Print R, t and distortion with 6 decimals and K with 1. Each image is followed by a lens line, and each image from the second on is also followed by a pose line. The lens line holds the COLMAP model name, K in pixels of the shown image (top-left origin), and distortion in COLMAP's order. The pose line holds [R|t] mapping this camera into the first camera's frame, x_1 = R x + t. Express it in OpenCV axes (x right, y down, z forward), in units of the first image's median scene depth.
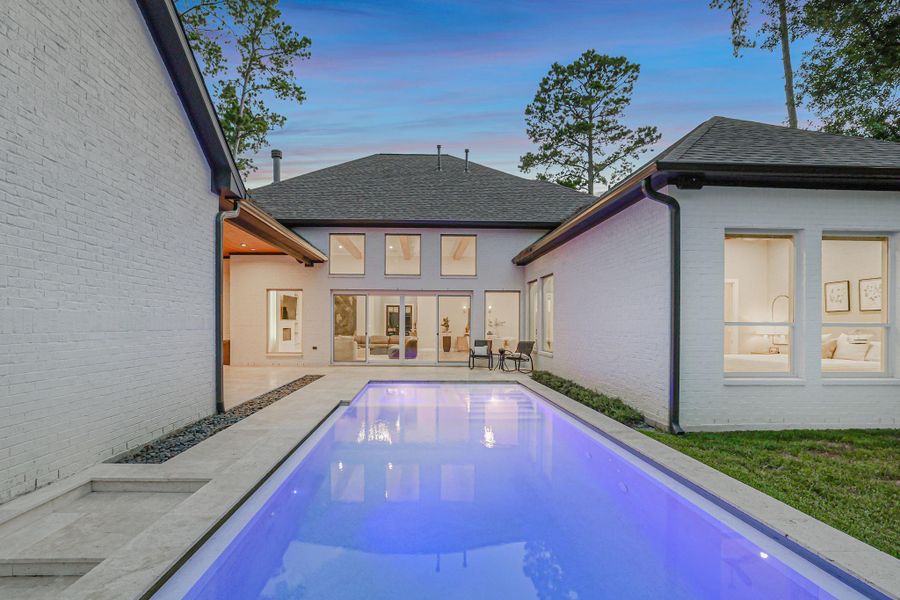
lens RADIAL K [[459.1, 0, 427.8], [0, 459.1, 321.1], [0, 0, 1]] dist [0.003169, 0.000323]
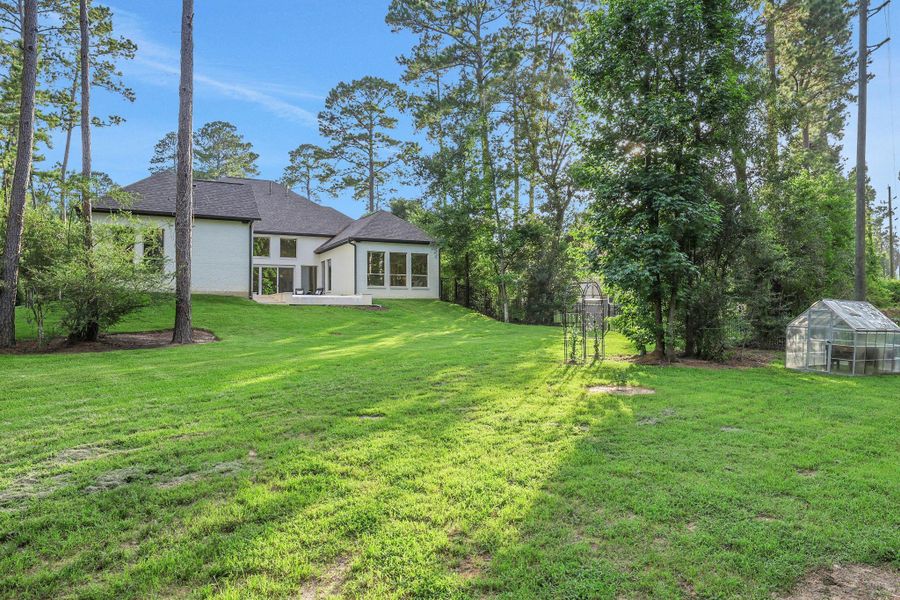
lens RADIAL K [[634.2, 0, 450.0], [0, 634.2, 300.0], [0, 0, 1]] dist [0.029642, 0.001518]
pose [[0.914021, -0.000900, 0.405666, -0.148263], [0.006868, 0.999889, -0.013258, 0.047478], [-0.405609, 0.014904, 0.913925, -0.662886]]
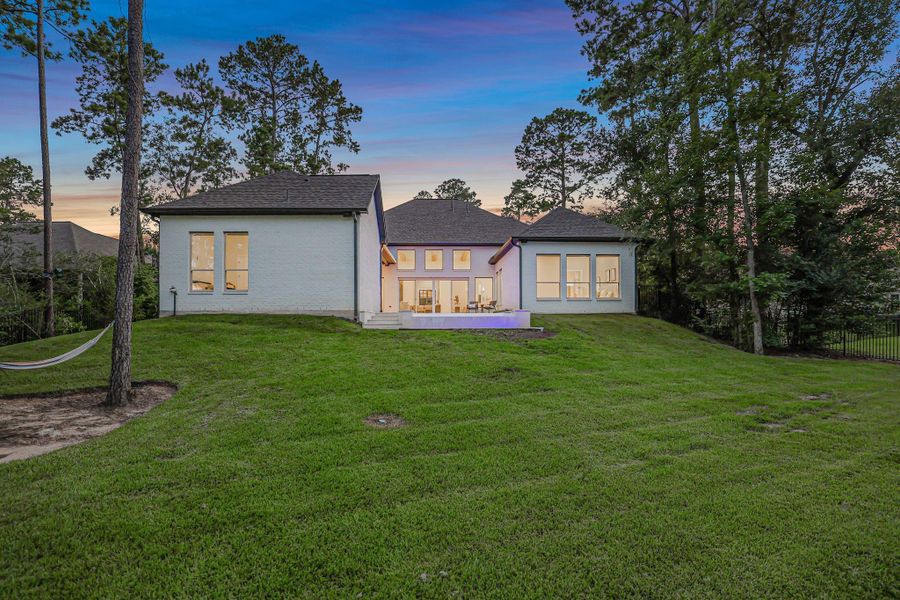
lens RADIAL K [[442.7, 0, 451.3], [0, 442.7, 311.4], [0, 0, 1]] dist [-0.015531, -0.000048]
pose [[0.999735, -0.013096, 0.018931, -0.005826], [0.013327, 0.999837, -0.012161, 0.035006], [-0.018769, 0.012410, 0.999747, -0.308011]]
